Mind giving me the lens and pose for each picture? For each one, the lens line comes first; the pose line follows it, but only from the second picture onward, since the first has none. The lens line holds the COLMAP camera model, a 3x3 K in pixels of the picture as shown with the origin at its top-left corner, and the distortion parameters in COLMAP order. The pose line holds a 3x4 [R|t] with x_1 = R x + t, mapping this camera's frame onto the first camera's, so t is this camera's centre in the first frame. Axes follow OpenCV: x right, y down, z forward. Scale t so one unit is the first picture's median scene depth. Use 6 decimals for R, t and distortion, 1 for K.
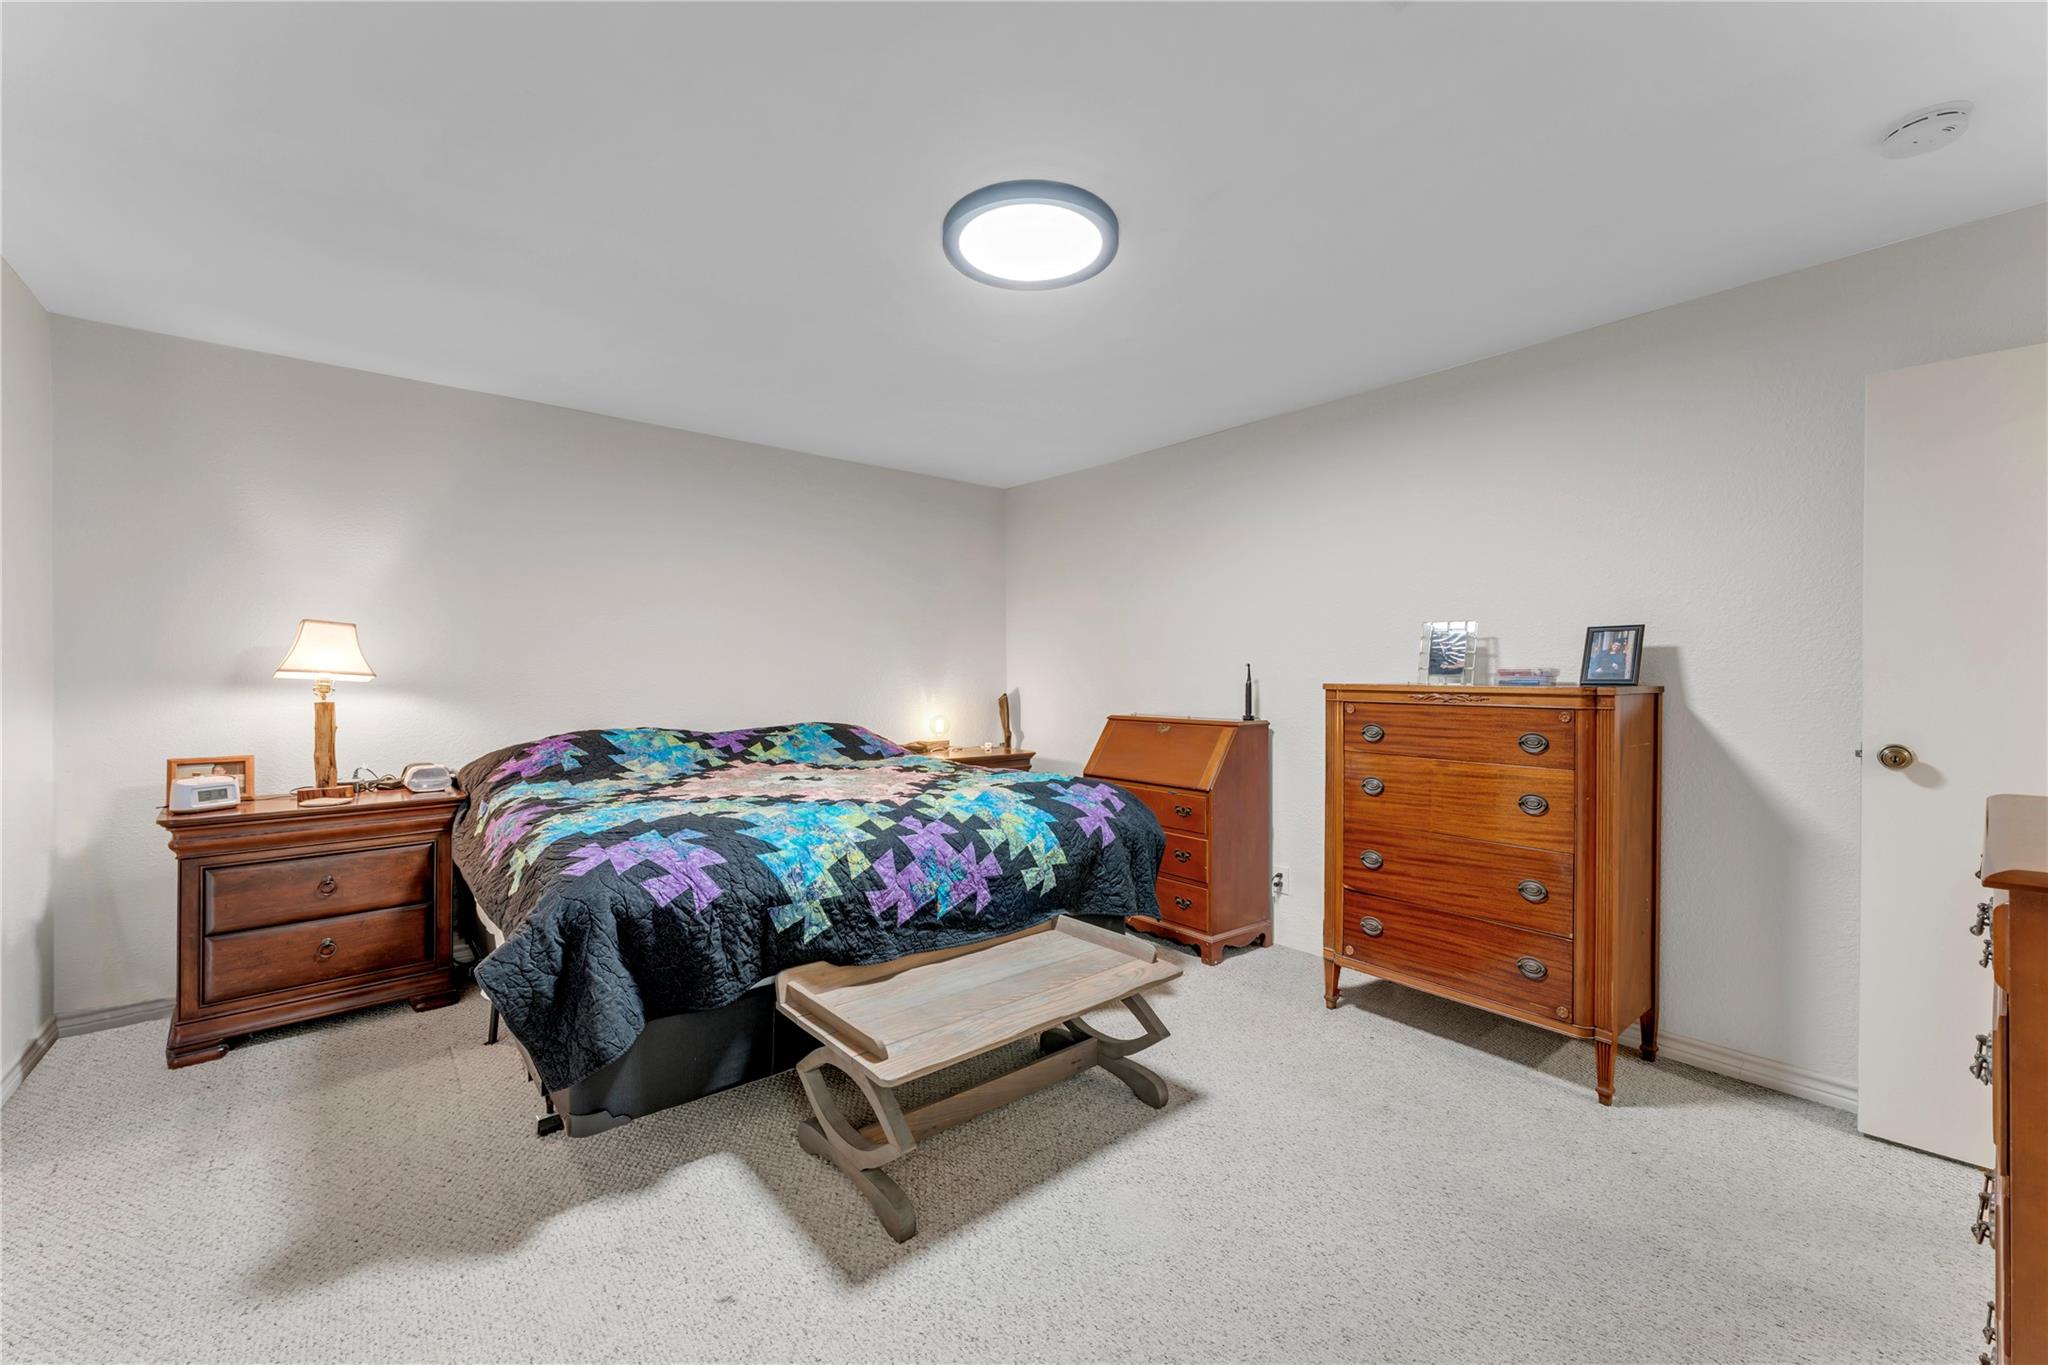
lens RADIAL K [[796.8, 0, 1025.4], [0, 796.8, 675.0], [0, 0, 1]] dist [-0.001517, -0.000063]
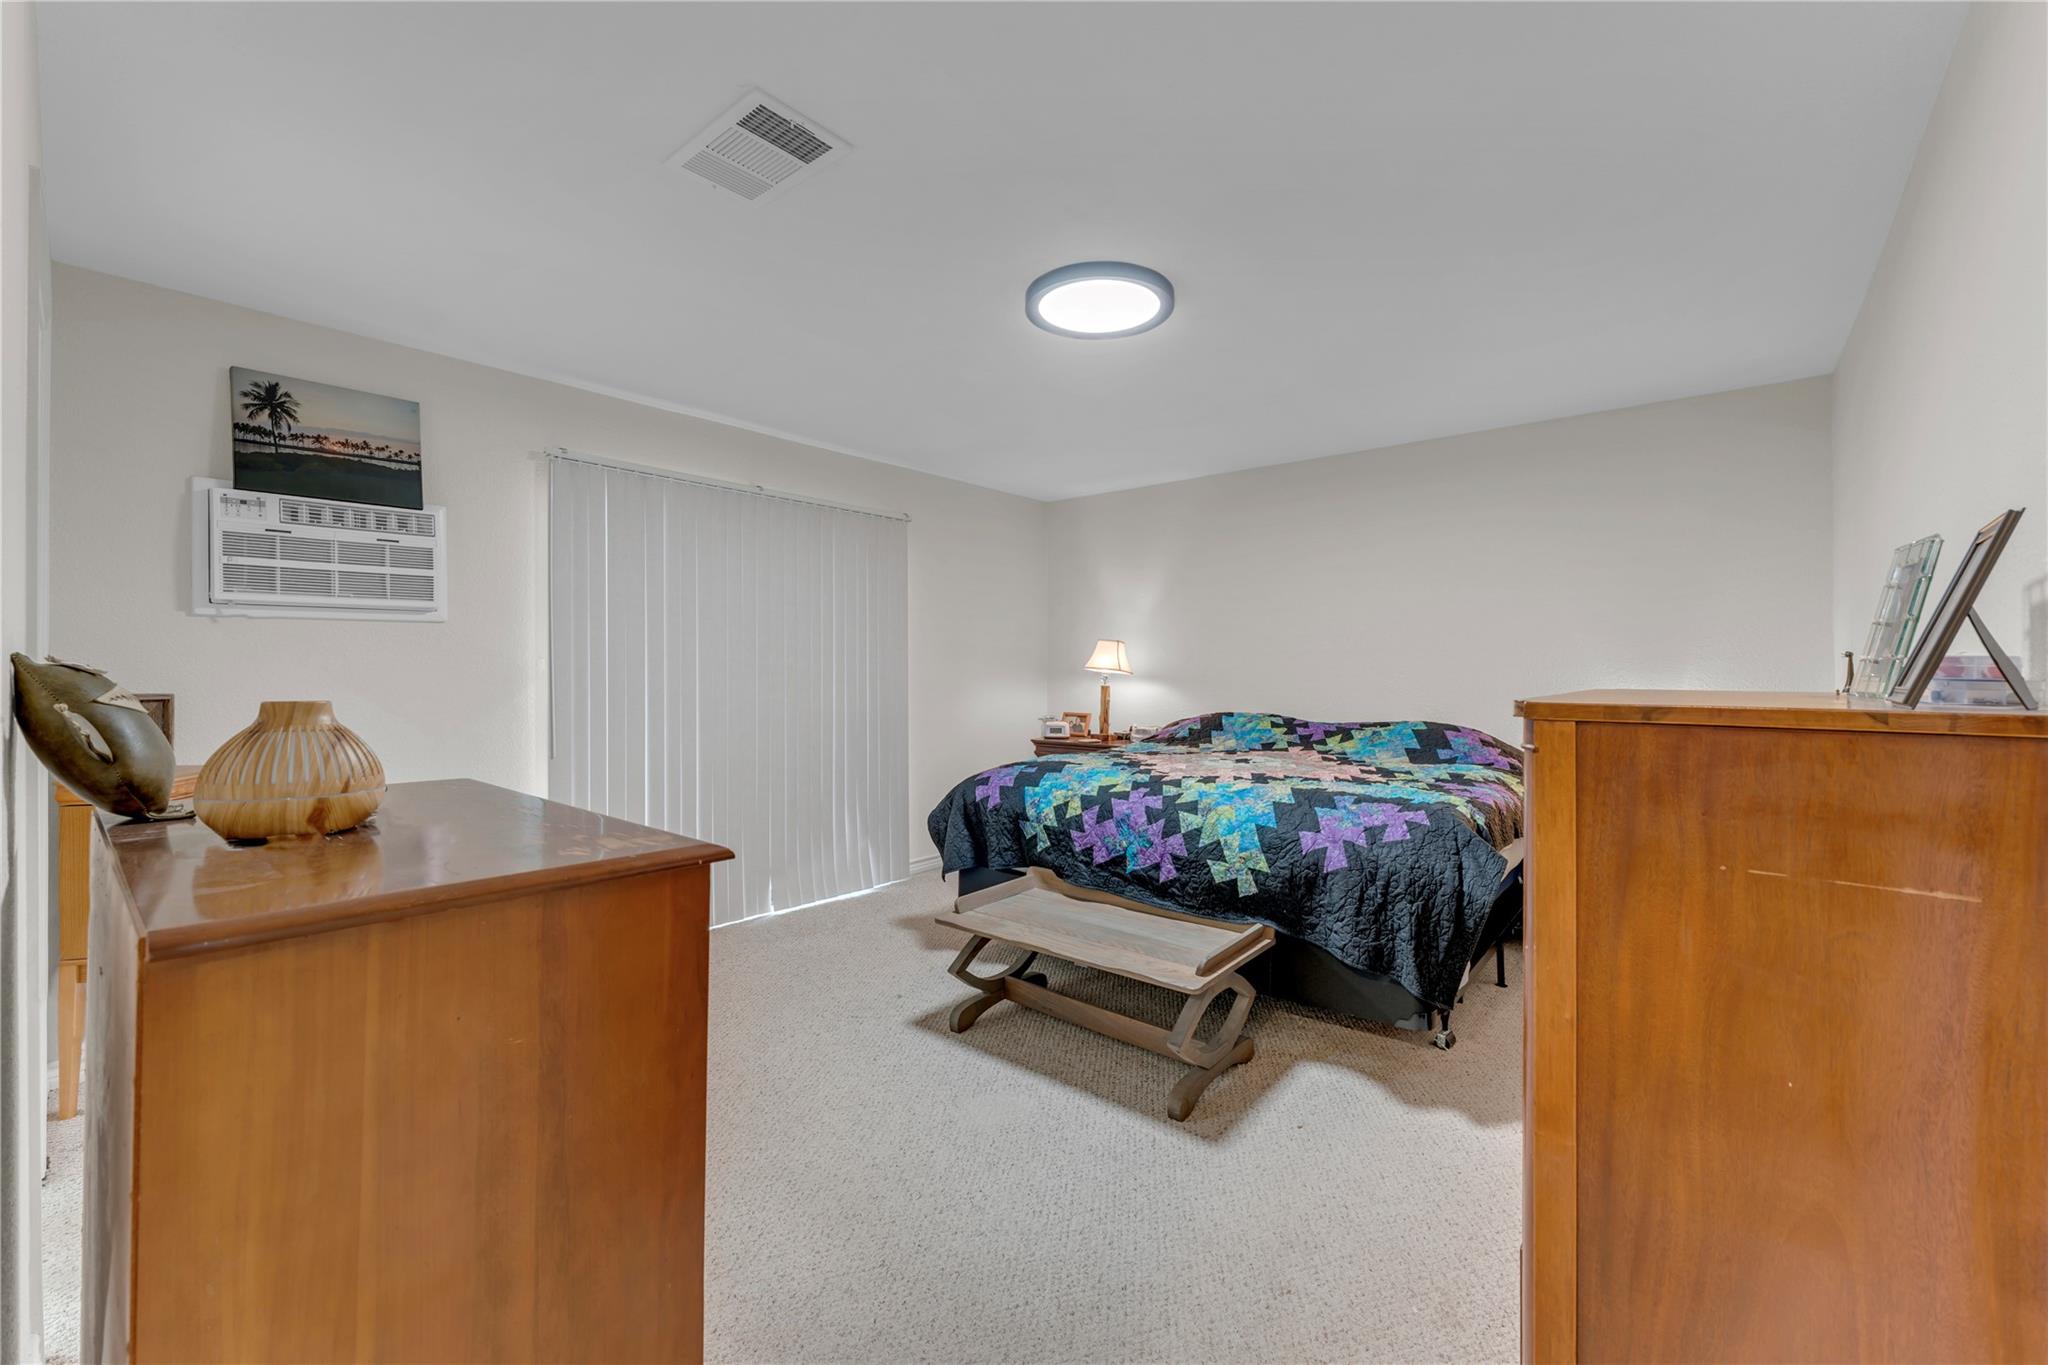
lens RADIAL K [[796.8, 0, 1025.8], [0, 796.8, 670.6], [0, 0, 1]] dist [-0.001517, -0.000063]
pose [[0.211043, 0.003751, -0.977470, 1.055976], [-0.008760, 0.999960, 0.001945, -0.000619], [0.977438, 0.008152, 0.211067, 0.606181]]
